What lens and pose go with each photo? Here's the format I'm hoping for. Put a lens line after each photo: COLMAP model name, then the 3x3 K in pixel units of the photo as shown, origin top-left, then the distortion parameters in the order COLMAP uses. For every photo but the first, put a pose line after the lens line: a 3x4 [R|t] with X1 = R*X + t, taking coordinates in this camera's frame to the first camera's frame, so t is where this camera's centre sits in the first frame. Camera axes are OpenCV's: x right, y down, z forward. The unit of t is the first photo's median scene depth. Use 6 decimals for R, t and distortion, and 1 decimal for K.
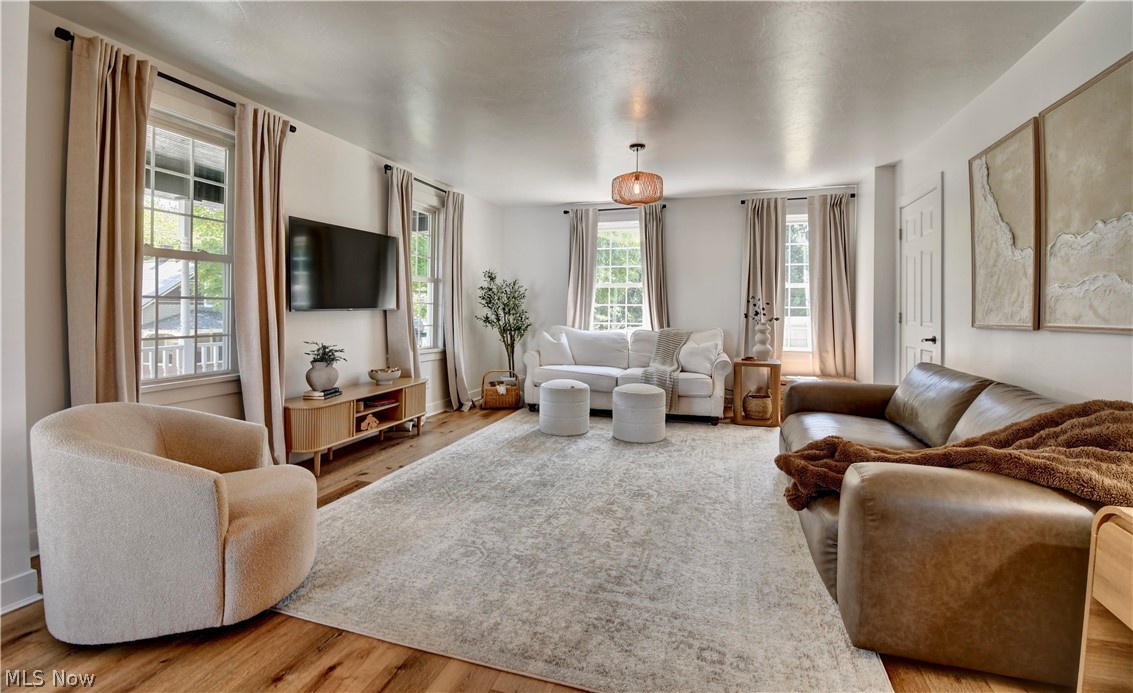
lens RADIAL K [[497.8, 0, 561.2], [0, 497.8, 306.9], [0, 0, 1]] dist [0.000289, -0.001704]
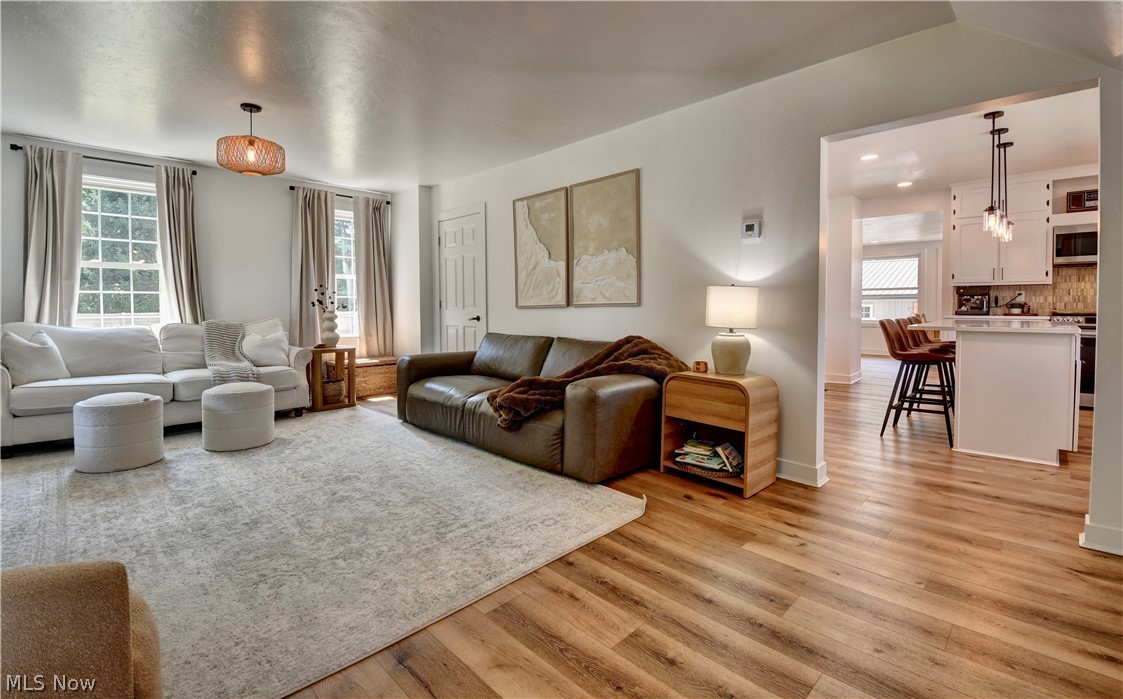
lens RADIAL K [[493.2, 0, 578.1], [0, 493.2, 318.1], [0, 0, 1]] dist [-0.019399, -0.002445]
pose [[0.427419, -0.029216, 0.903581, -0.478555], [0.001052, 0.999493, 0.031819, 0.023651], [-0.904053, -0.012649, 0.427233, 0.152031]]
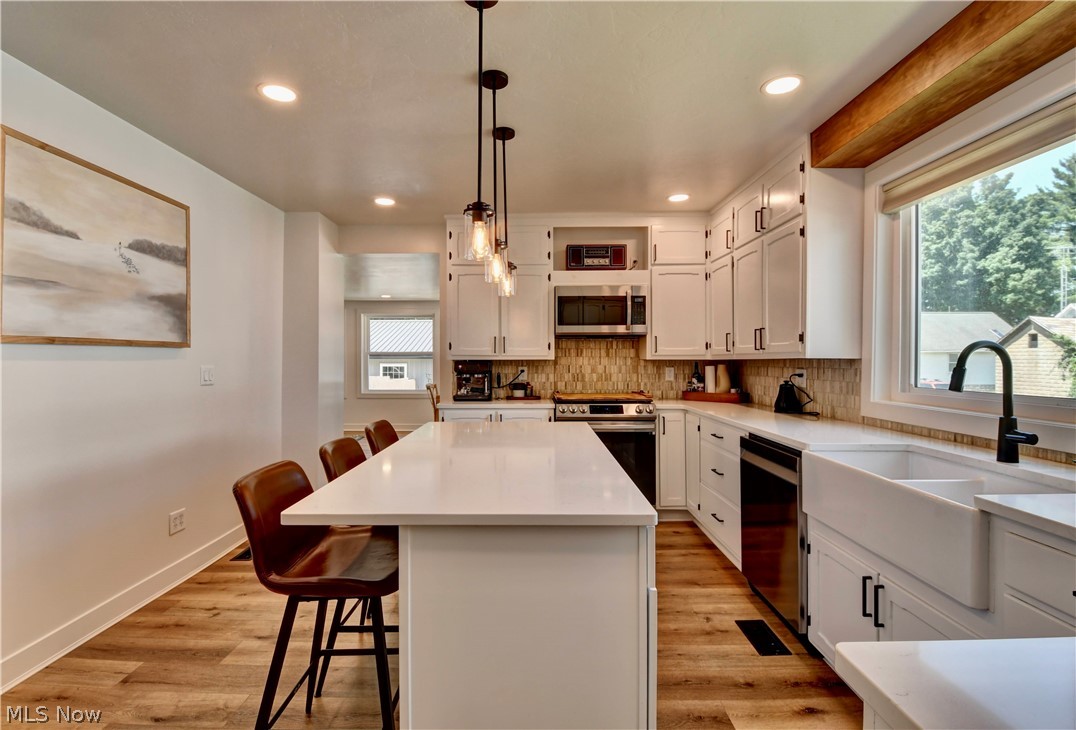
lens RADIAL K [[485.9, 0, 529.6], [0, 485.9, 362.0], [0, 0, 1]] dist [-0.002880, -0.000455]
pose [[-0.316466, -0.008899, 0.948562, 1.058893], [-0.002728, 0.999960, 0.008471, -0.082219], [-0.948600, 0.000093, -0.316478, -0.295893]]
